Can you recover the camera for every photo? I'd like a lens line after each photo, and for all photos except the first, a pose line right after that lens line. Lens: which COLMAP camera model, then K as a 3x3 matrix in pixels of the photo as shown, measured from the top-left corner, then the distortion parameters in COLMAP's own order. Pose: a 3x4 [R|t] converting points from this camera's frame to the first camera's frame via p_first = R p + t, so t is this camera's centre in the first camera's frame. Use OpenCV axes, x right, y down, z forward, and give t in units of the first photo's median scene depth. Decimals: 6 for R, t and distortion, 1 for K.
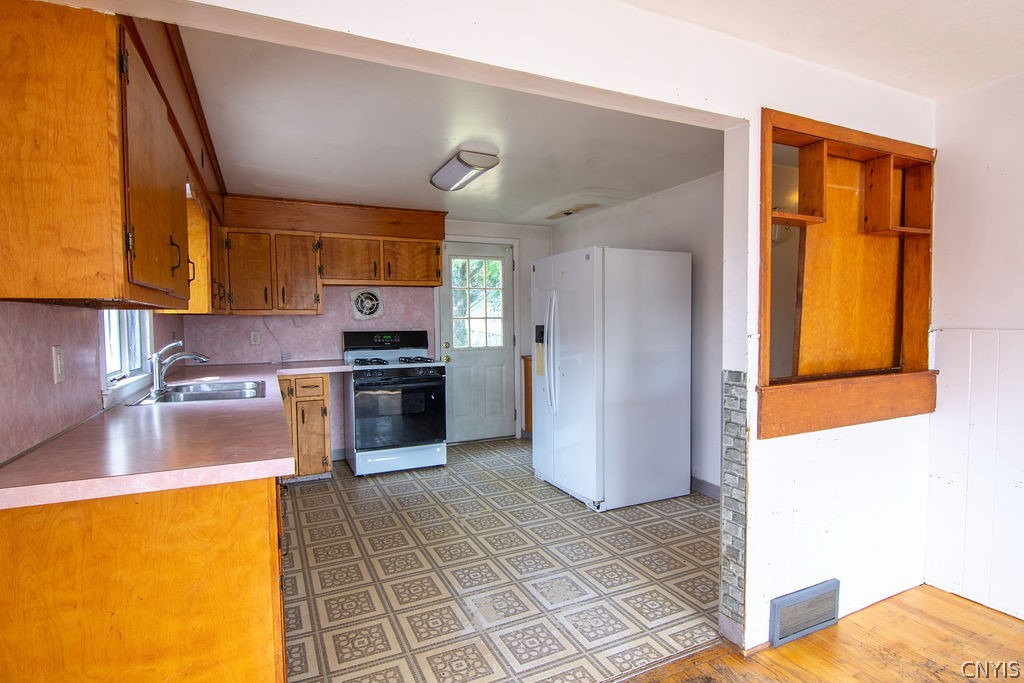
lens RADIAL K [[548.6, 0, 534.3], [0, 548.6, 343.0], [0, 0, 1]] dist [0.002959, 0.000000]
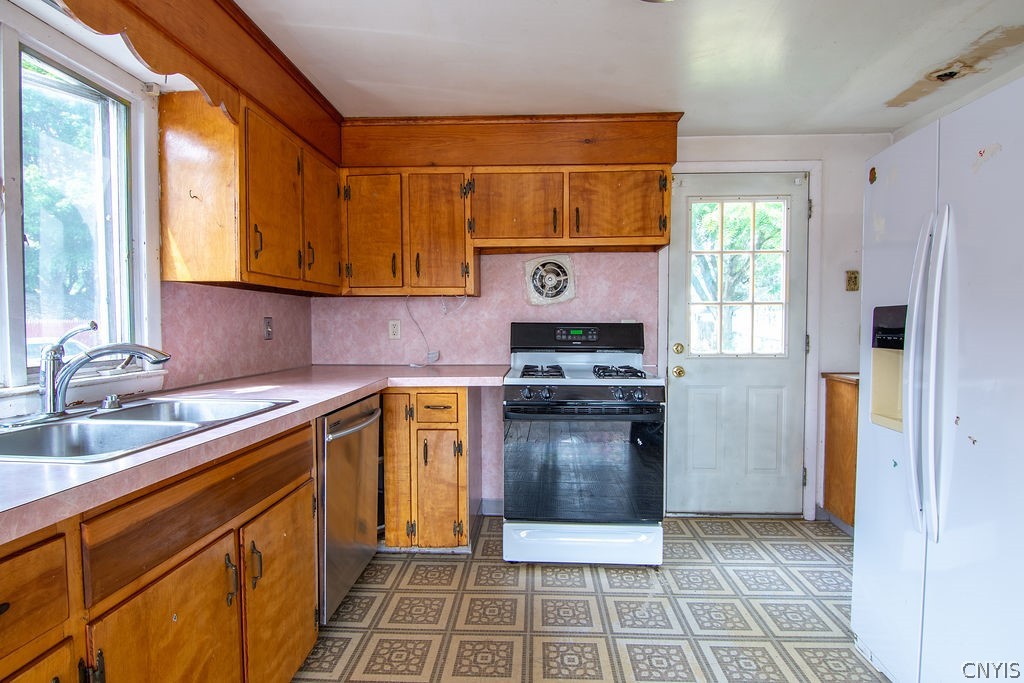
lens RADIAL K [[511.9, 0, 513.7], [0, 511.9, 346.5], [0, 0, 1]] dist [-0.001461, -0.015930]
pose [[0.860356, 0.029382, -0.508846, -0.035425], [-0.029436, 0.999535, 0.007944, 0.003069], [0.508842, 0.008143, 0.860821, 0.494999]]
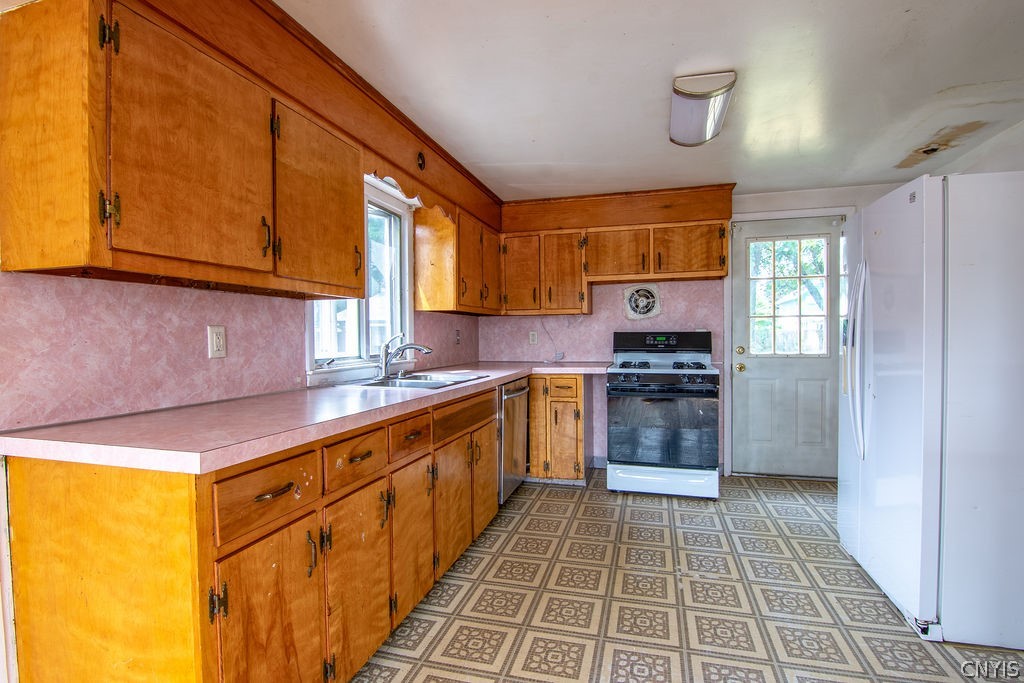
lens RADIAL K [[511.9, 0, 513.7], [0, 511.9, 346.5], [0, 0, 1]] dist [-0.001461, -0.015930]
pose [[0.725985, 0.016437, -0.687514, 0.132922], [-0.029108, 0.999553, -0.006839, 0.015281], [0.687094, 0.024977, 0.726139, 0.259840]]
